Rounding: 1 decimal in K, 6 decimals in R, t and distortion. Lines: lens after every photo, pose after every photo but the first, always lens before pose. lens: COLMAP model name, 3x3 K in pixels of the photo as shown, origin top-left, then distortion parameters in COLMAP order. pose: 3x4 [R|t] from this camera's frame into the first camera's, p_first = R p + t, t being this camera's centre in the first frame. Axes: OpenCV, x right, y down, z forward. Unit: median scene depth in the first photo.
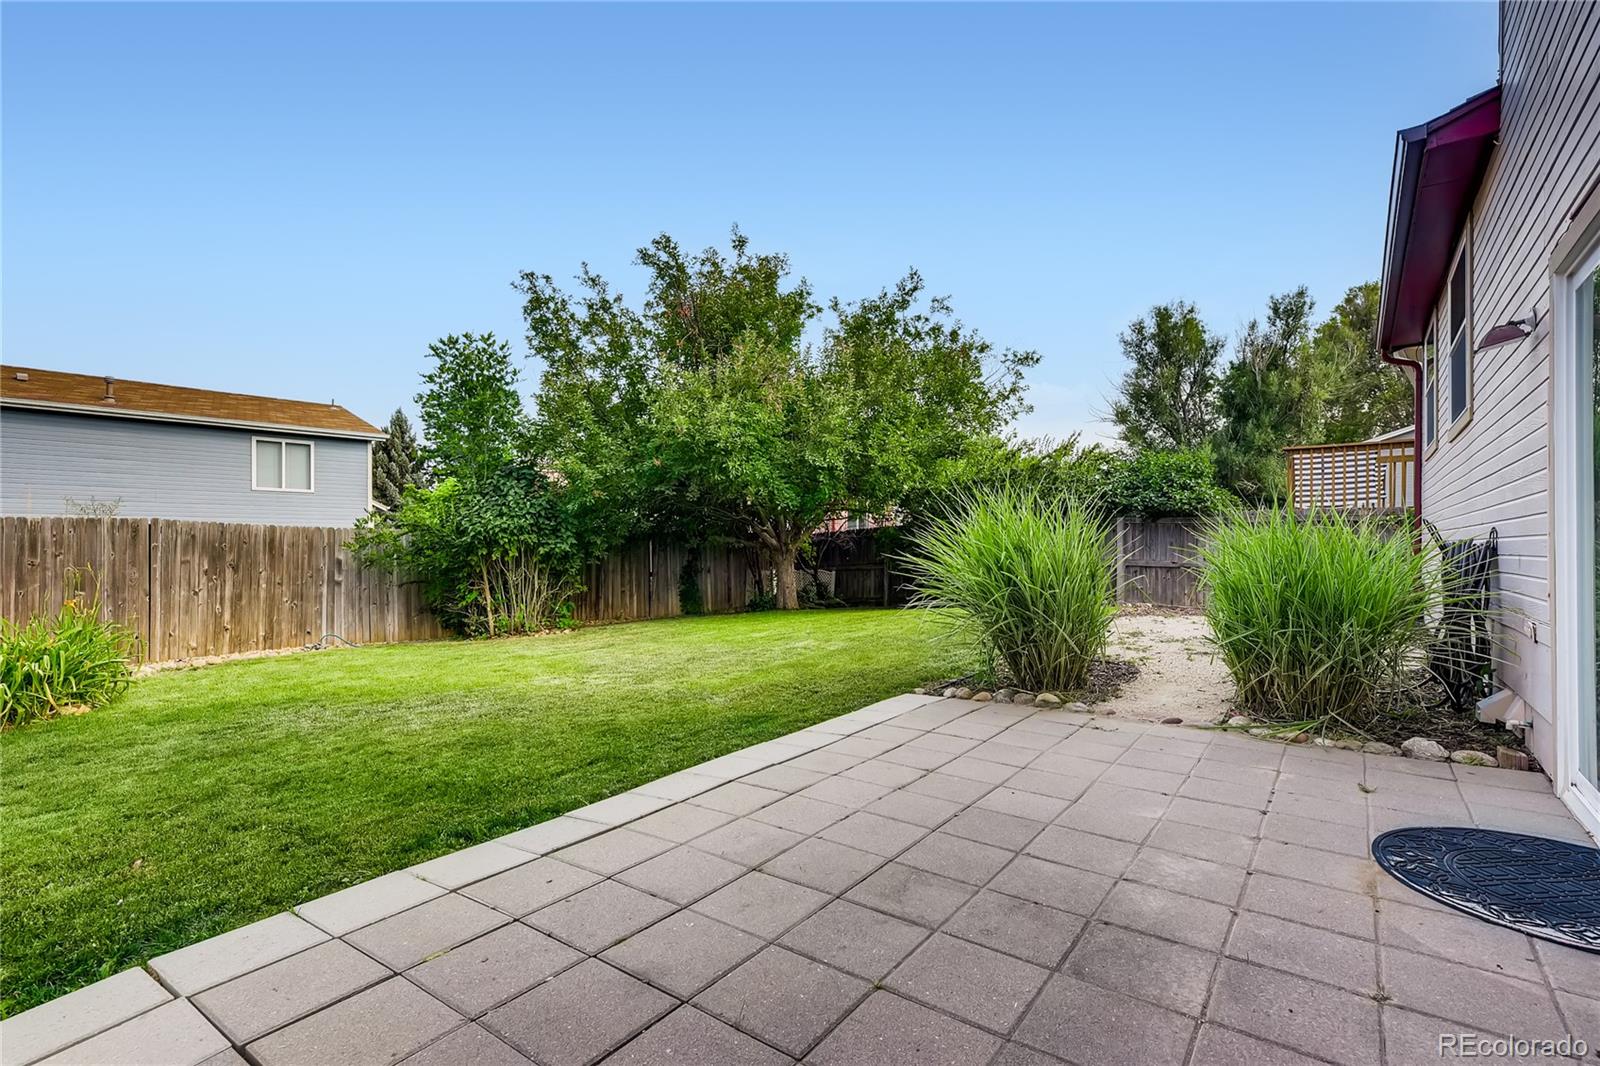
lens RADIAL K [[769.2, 0, 801.3], [0, 769.2, 555.0], [0, 0, 1]] dist [0.010549, -0.000304]
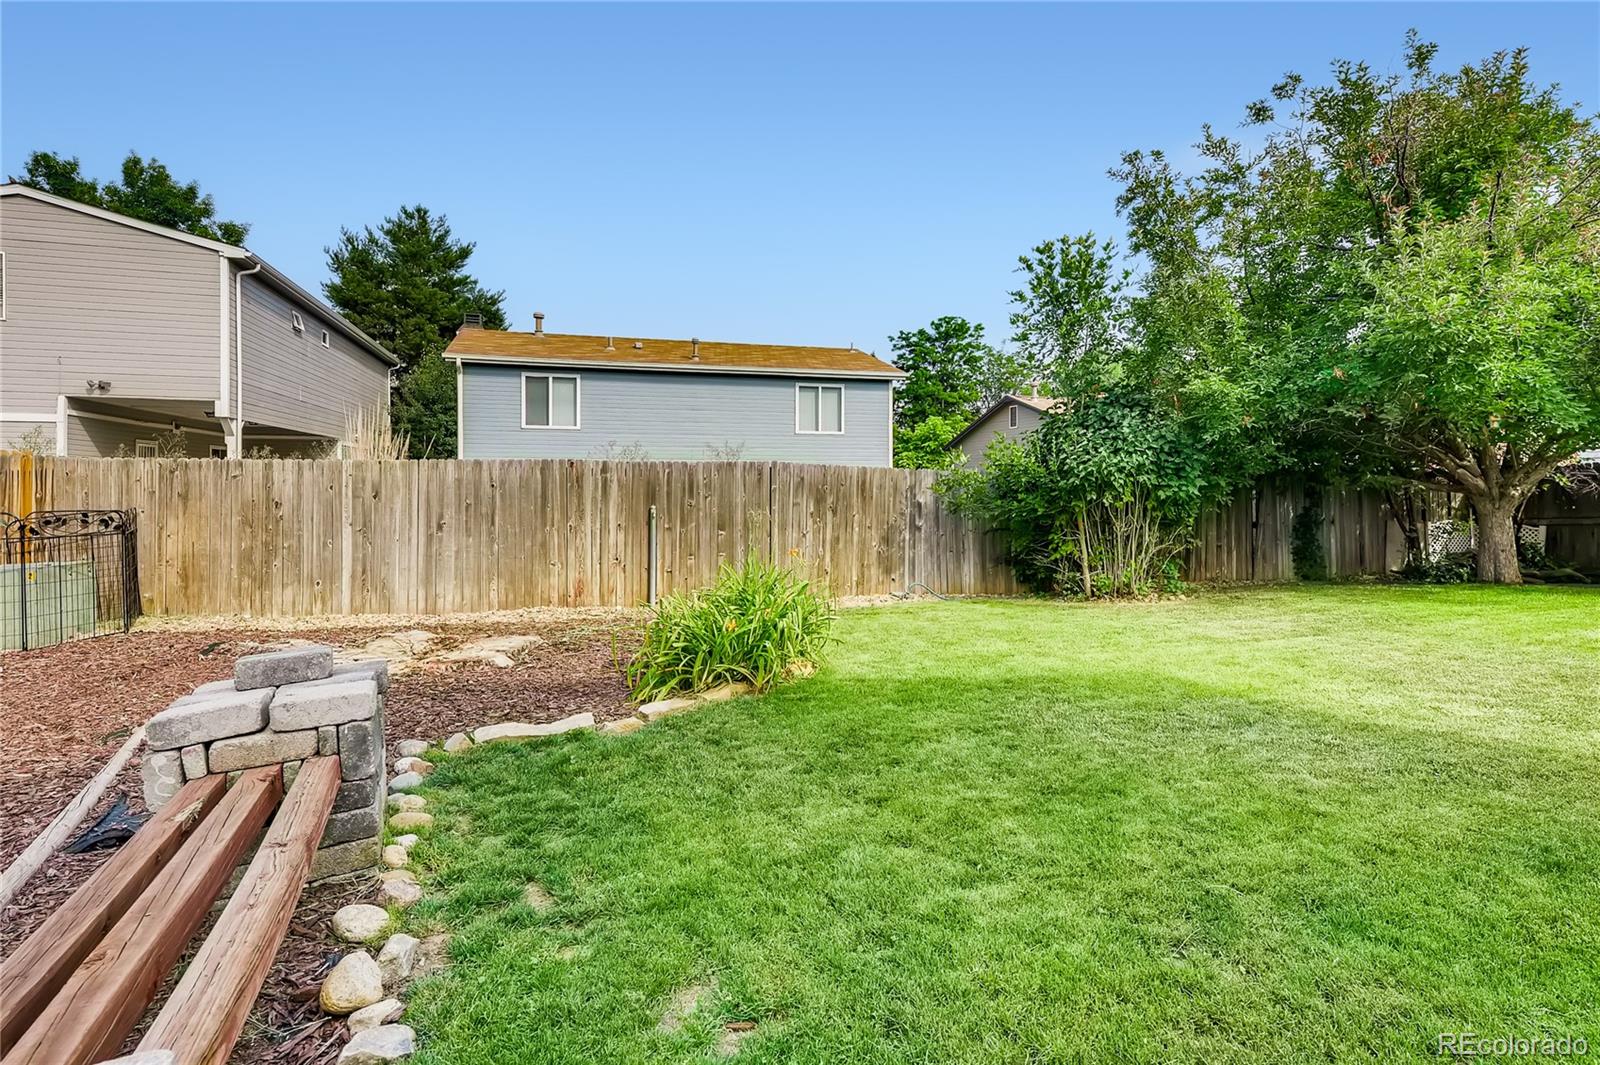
lens RADIAL K [[769.2, 0, 760.1], [0, 769.2, 491.7], [0, 0, 1]] dist [0.010549, -0.000304]
pose [[0.853148, 0.006314, -0.521631, -0.270808], [-0.007405, 0.999973, -0.000007, -0.005751], [0.521617, 0.003868, 0.853171, 0.105134]]
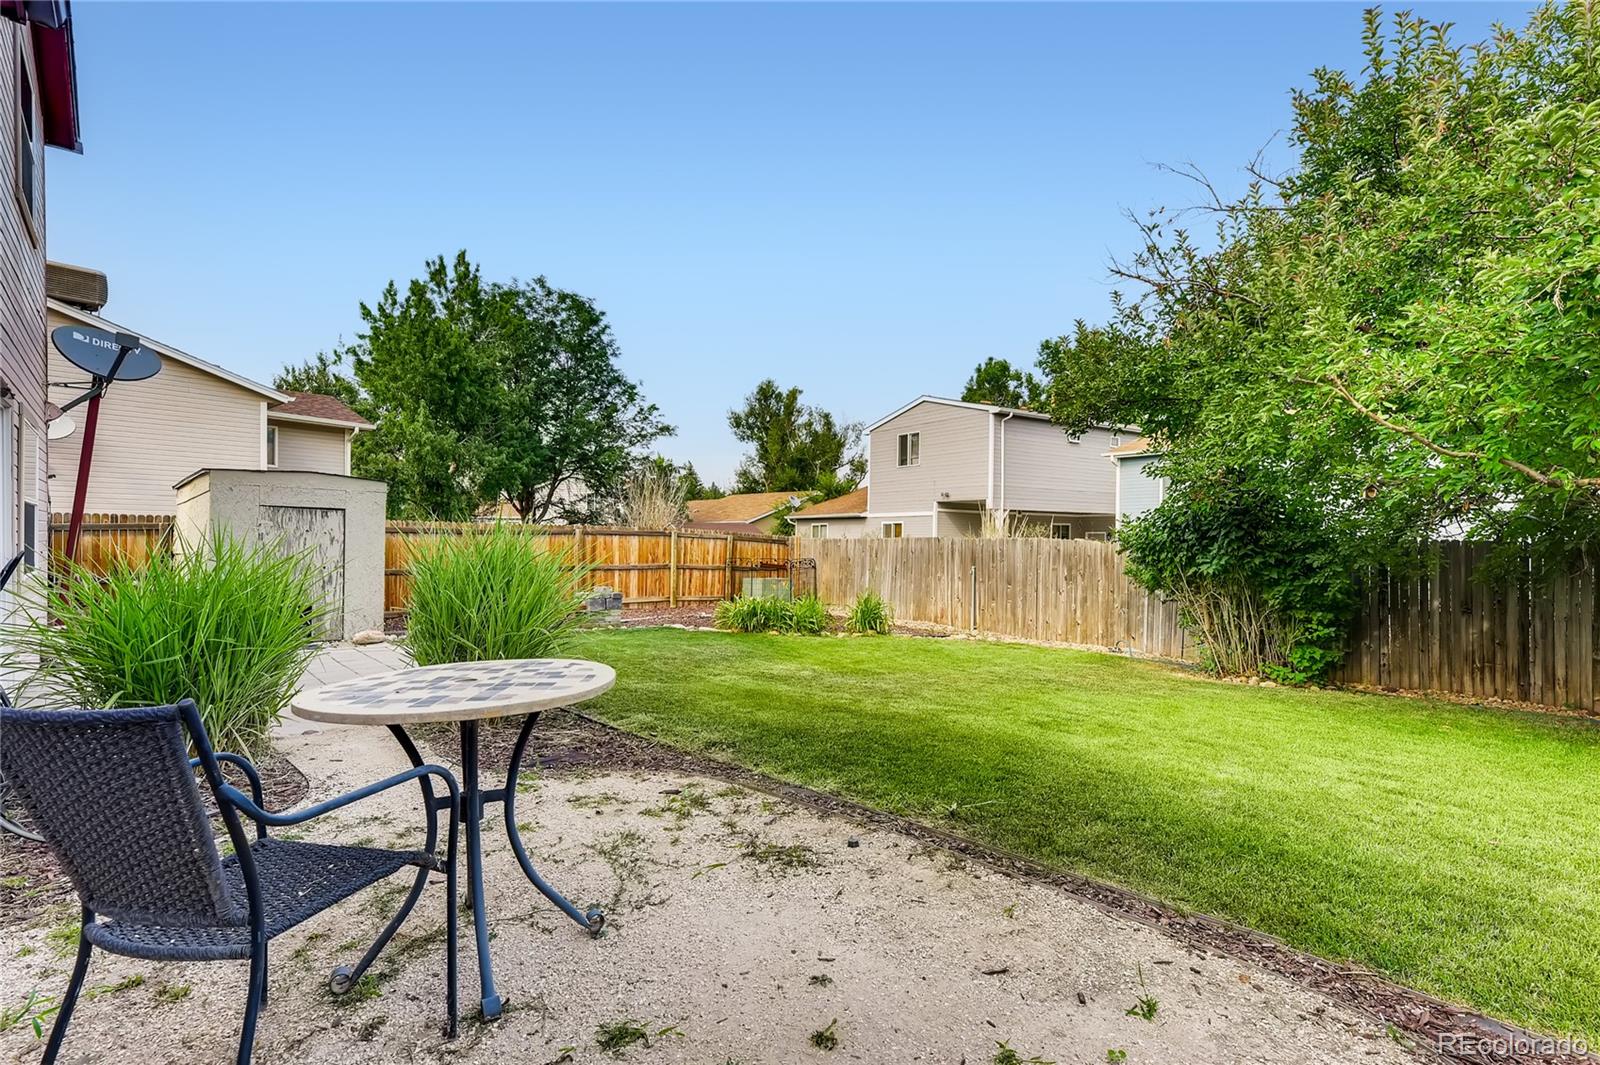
lens RADIAL K [[769.2, 0, 809.6], [0, 769.2, 544.5], [0, 0, 1]] dist [0.010549, -0.000304]
pose [[-0.235478, 0.001579, -0.971878, 0.501277], [-0.019645, 0.999787, 0.006384, -0.028102], [0.971681, 0.020596, -0.235397, 0.771530]]
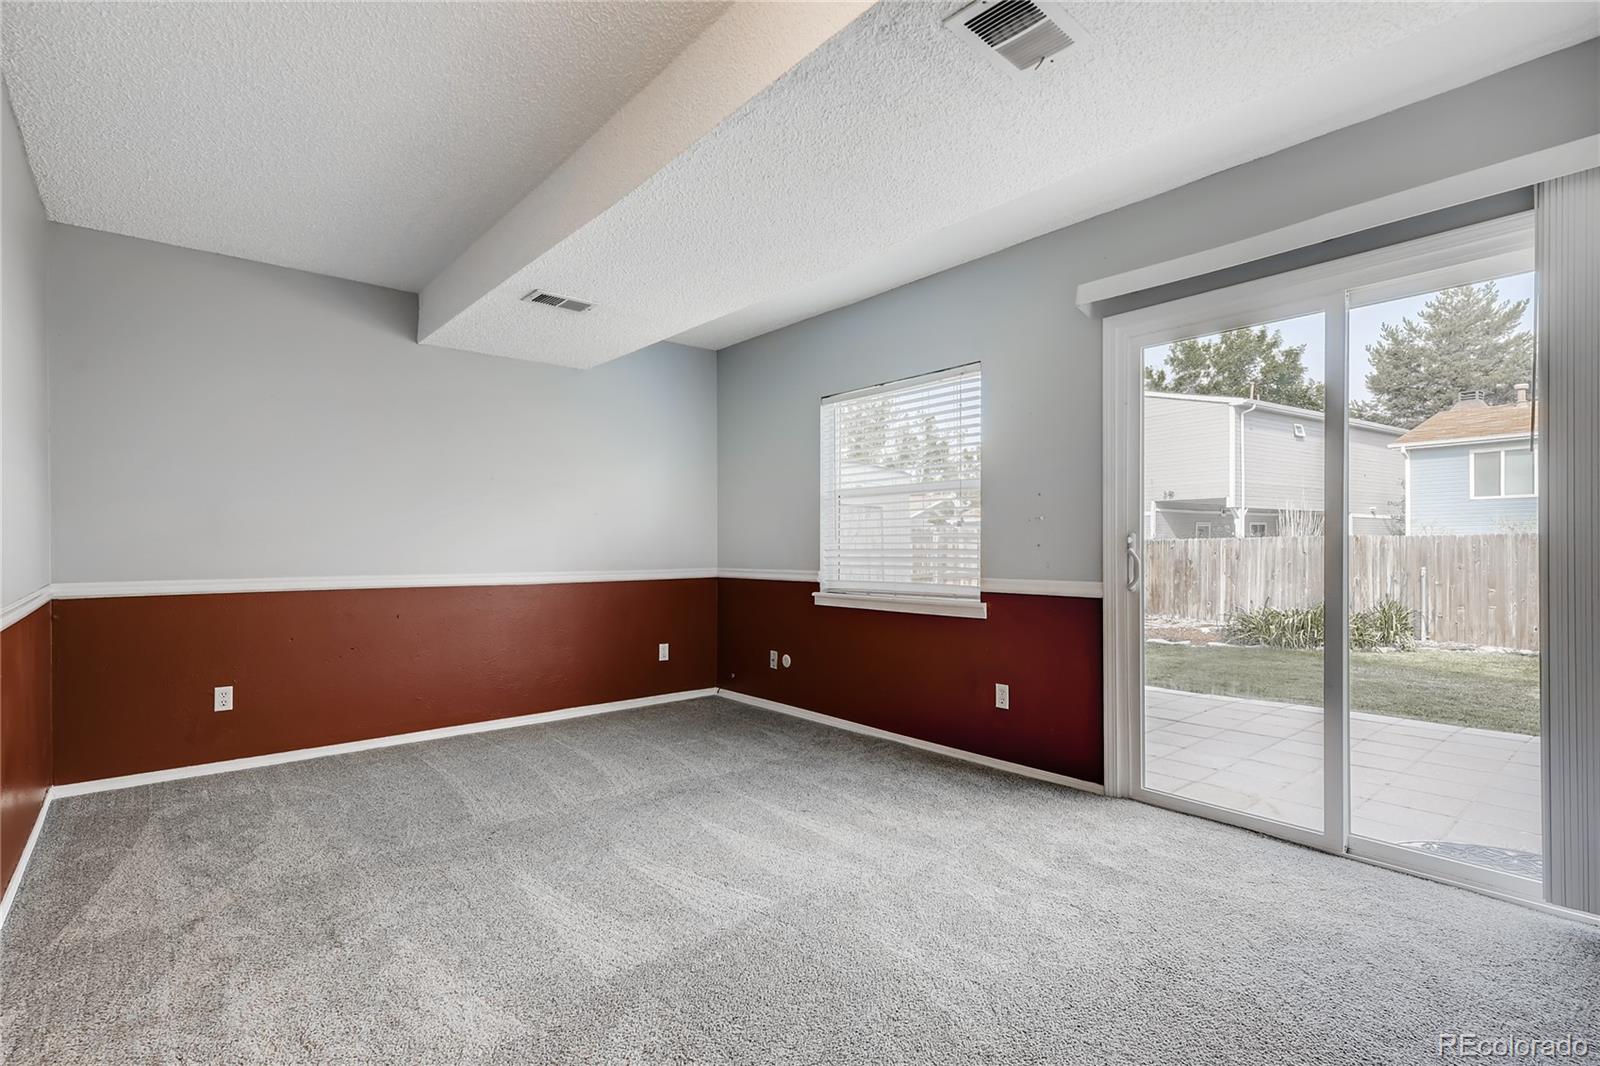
lens RADIAL K [[769.2, 0, 793.6], [0, 769.2, 545.9], [0, 0, 1]] dist [0.010549, -0.000304]
pose [[-0.249220, -0.002263, -0.968444, 0.535736], [-0.008828, 0.999961, -0.000065, -0.013483], [0.968407, 0.008533, -0.249231, 0.134969]]
